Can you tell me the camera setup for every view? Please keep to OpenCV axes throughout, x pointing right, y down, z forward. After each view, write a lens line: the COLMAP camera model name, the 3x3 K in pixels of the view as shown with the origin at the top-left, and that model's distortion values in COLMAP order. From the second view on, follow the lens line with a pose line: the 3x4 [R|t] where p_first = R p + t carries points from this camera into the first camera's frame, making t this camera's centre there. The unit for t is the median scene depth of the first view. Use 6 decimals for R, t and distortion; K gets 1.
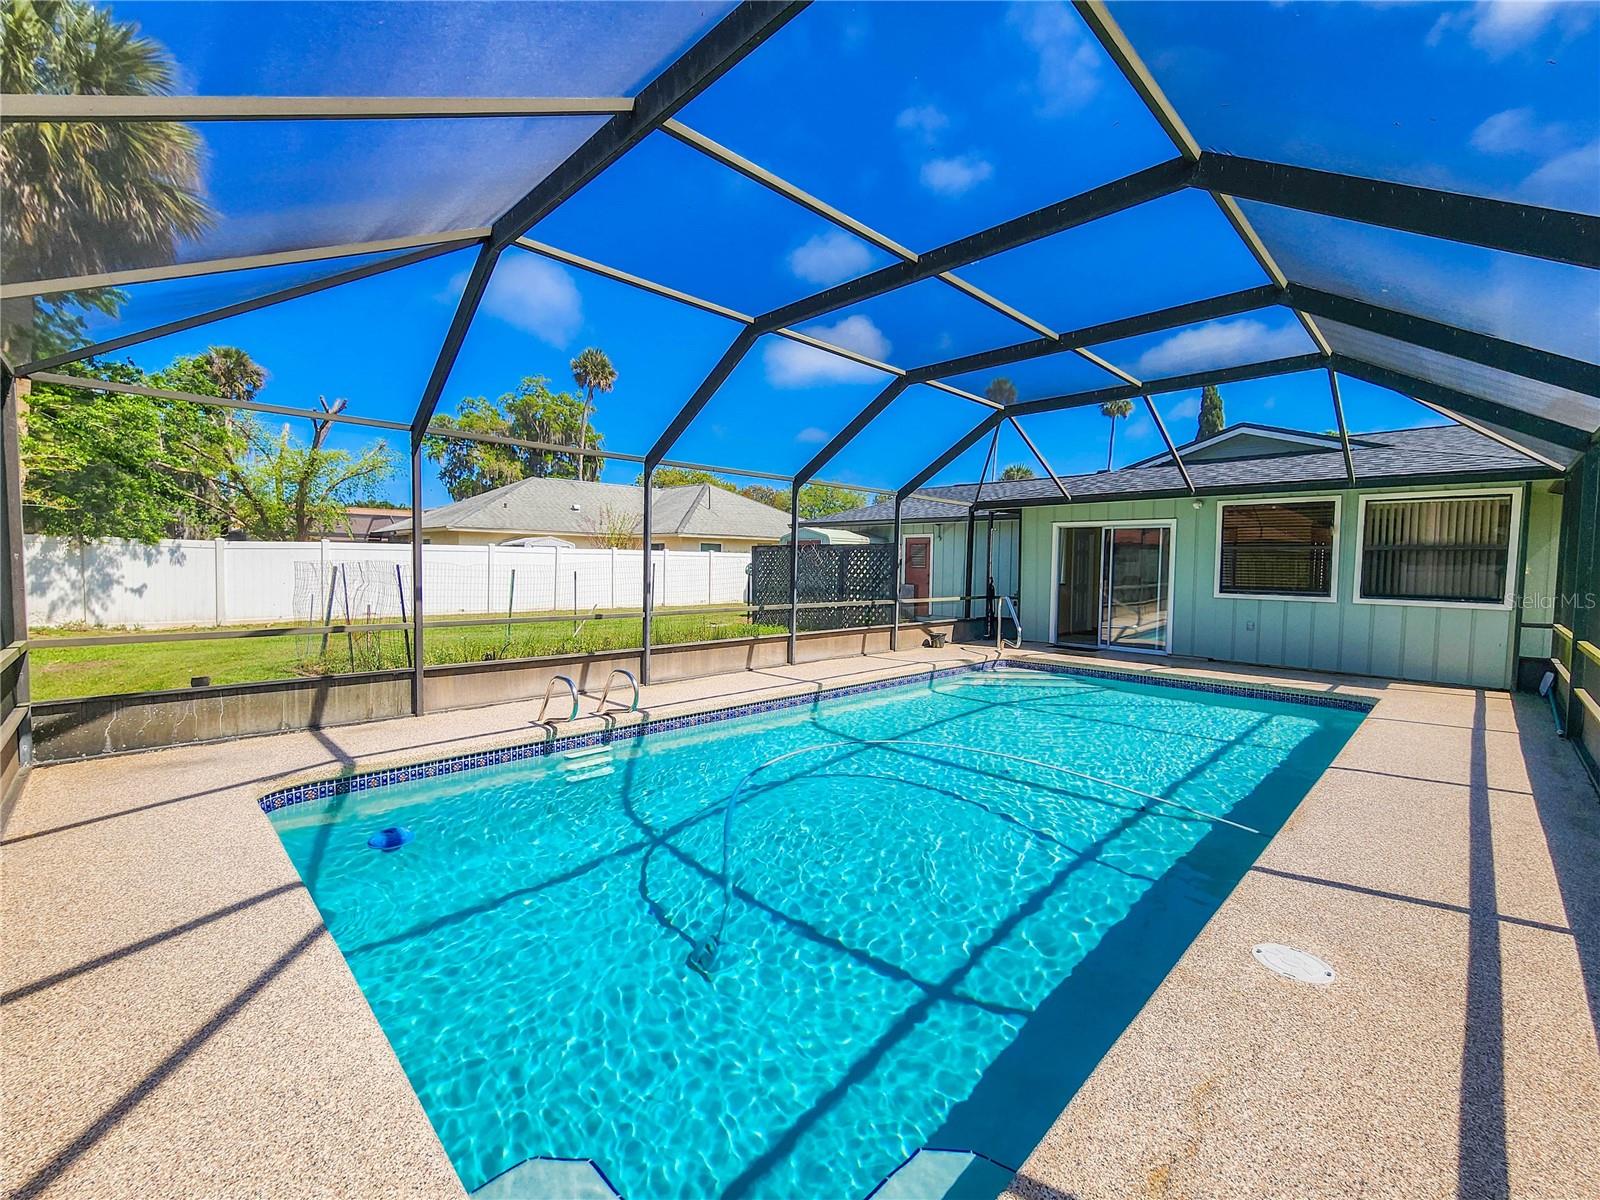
lens RADIAL K [[661.8, 0, 787.1], [0, 661.8, 599.3], [0, 0, 1]] dist [0.004765, 0.000640]
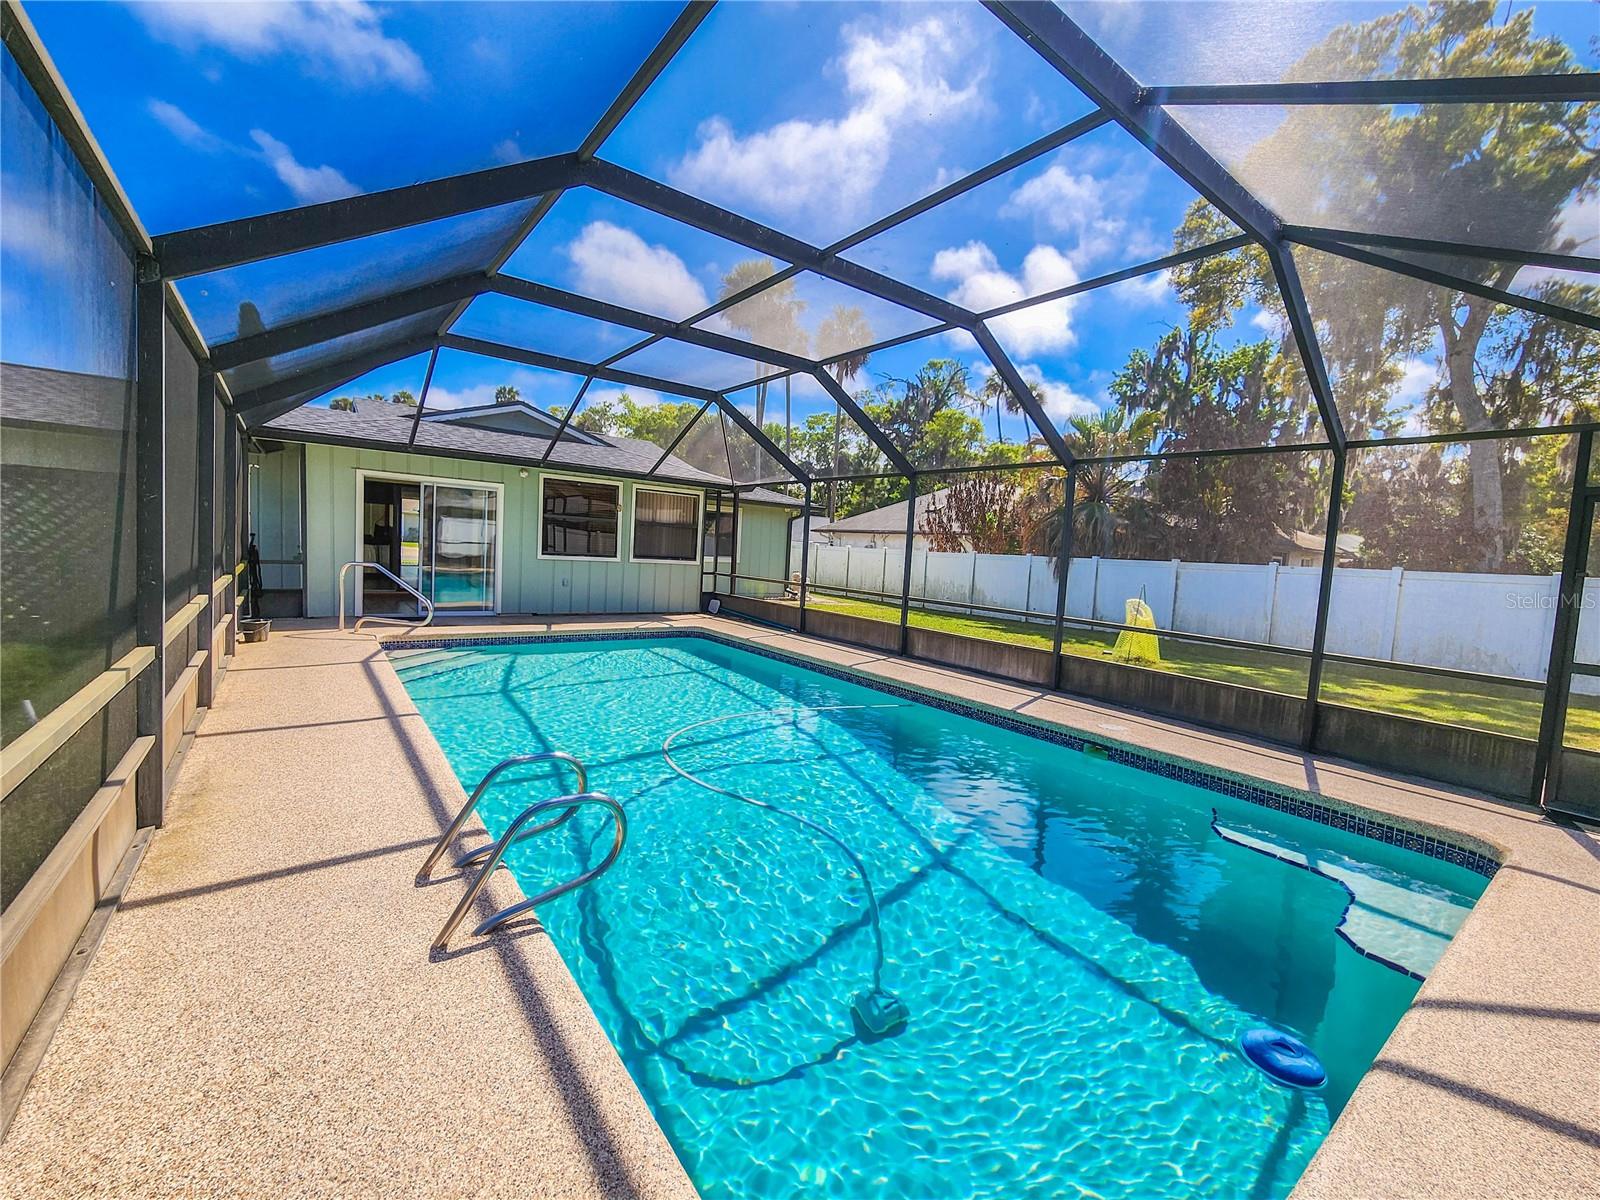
lens RADIAL K [[661.8, 0, 797.7], [0, 661.8, 587.8], [0, 0, 1]] dist [0.004765, 0.000640]
pose [[0.133745, -0.066566, 0.988778, -0.401213], [-0.000315, 0.997739, 0.067212, -0.029138], [-0.991016, -0.009300, 0.133422, 0.414361]]
